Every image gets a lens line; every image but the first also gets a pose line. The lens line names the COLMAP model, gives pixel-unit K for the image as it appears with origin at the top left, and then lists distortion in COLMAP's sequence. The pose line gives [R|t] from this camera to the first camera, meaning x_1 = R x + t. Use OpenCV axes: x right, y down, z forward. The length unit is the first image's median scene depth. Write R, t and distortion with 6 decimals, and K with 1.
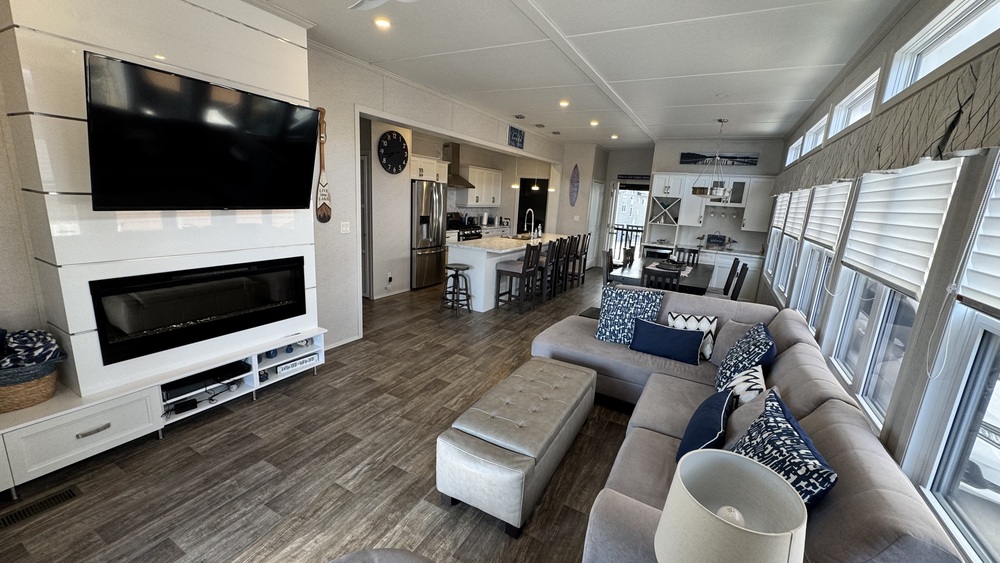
lens RADIAL K [[399.1, 0, 500.9], [0, 399.1, 284.2], [0, 0, 1]] dist [0.000007, -0.000348]
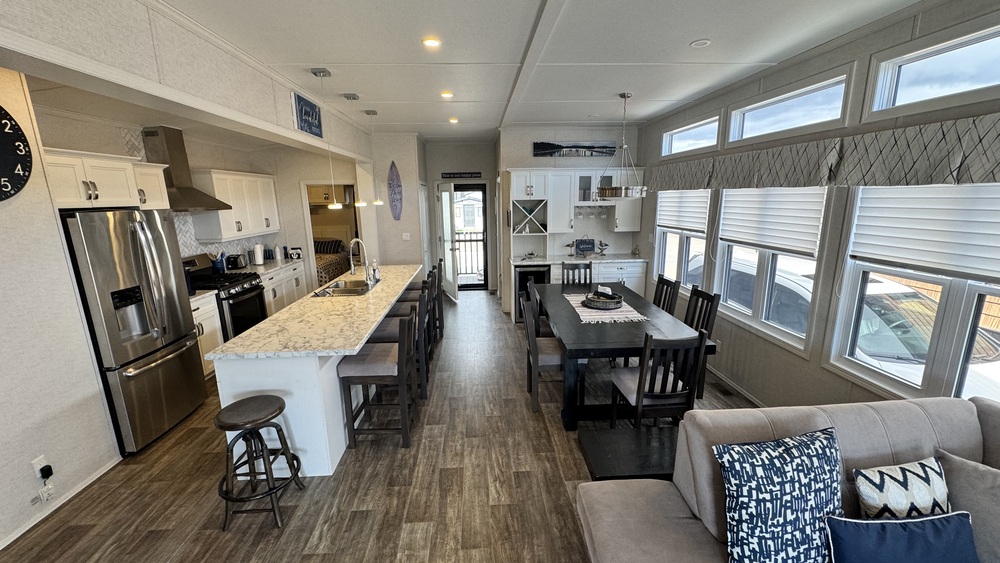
lens RADIAL K [[399.1, 0, 500.9], [0, 399.1, 284.2], [0, 0, 1]] dist [0.000007, -0.000348]
pose [[0.844133, -0.186111, 0.502794, -0.055203], [0.182005, 0.981599, 0.057776, -0.113365], [-0.504295, 0.042740, 0.862473, 0.369552]]
